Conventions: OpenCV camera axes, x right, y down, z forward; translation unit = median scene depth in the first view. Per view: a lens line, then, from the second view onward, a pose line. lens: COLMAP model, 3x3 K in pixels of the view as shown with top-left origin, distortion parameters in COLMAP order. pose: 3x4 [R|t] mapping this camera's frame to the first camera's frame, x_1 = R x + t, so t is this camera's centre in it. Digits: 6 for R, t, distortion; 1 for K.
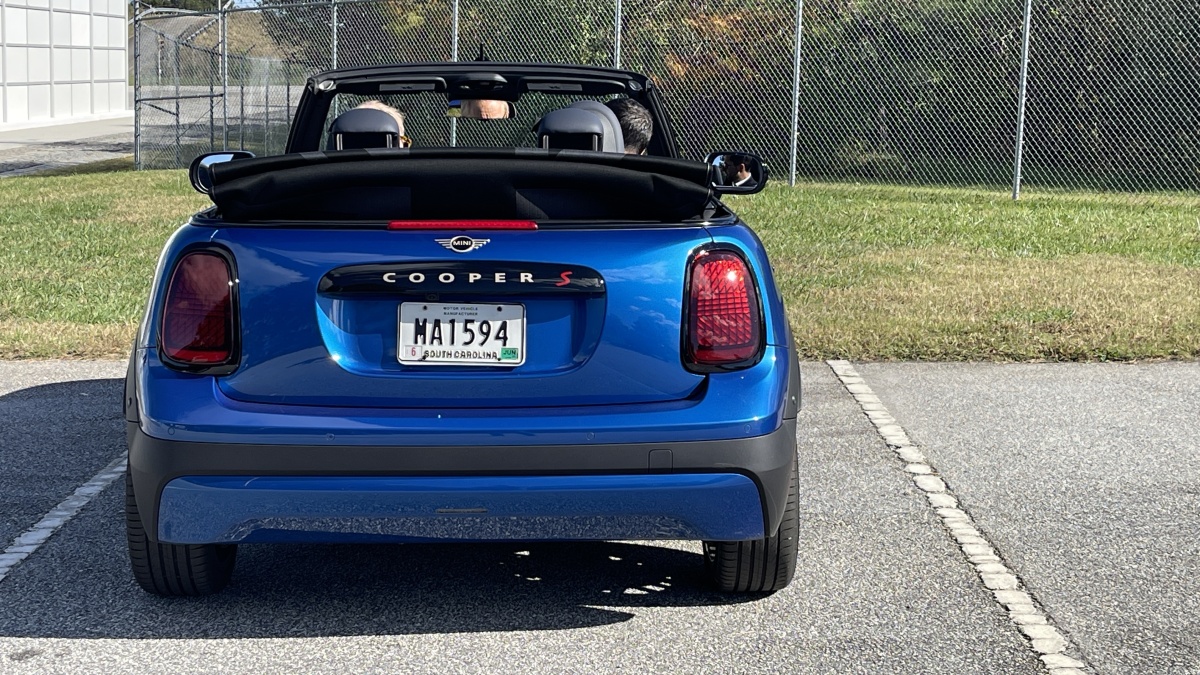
lens RADIAL K [[1945.2, 0, 596.7], [0, 1945.2, 347.2], [0, 0, 1]] dist [0.117119, 0.000000]
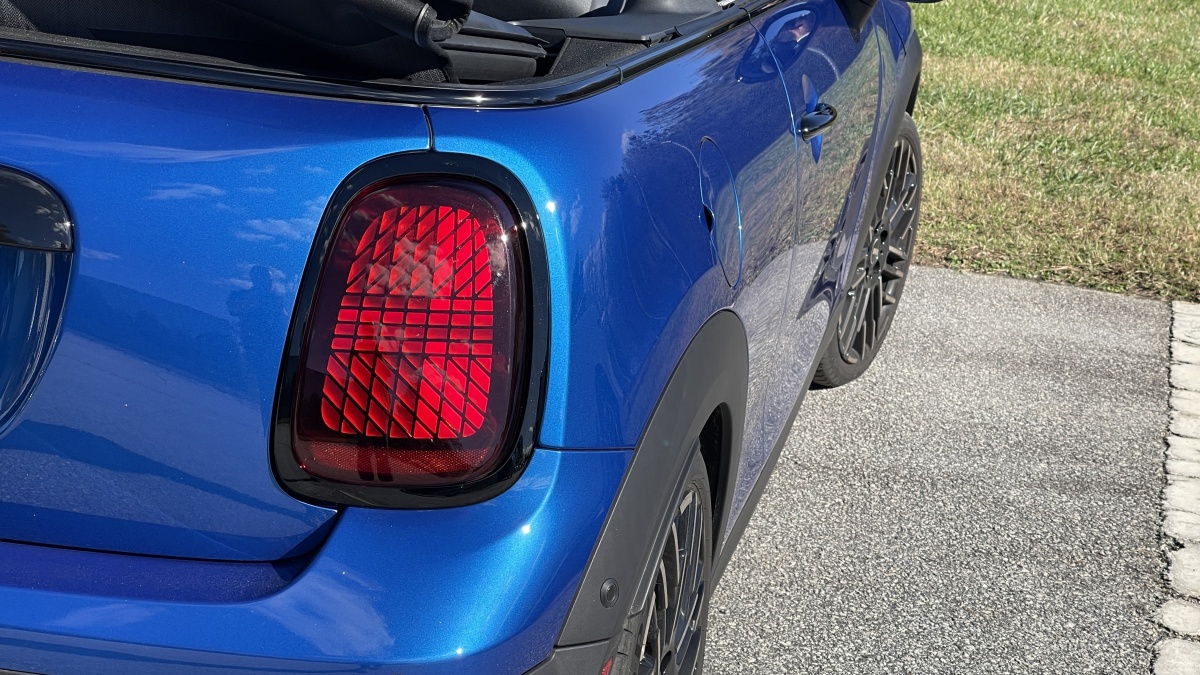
lens RADIAL K [[2108.1, 0, 603.2], [0, 2108.1, 342.7], [0, 0, 1]] dist [0.214526, 0.000000]
pose [[0.959766, 0.167889, -0.225085, 0.186223], [-0.138396, 0.980280, 0.141062, -0.078963], [0.244329, -0.104236, 0.964074, 0.614175]]
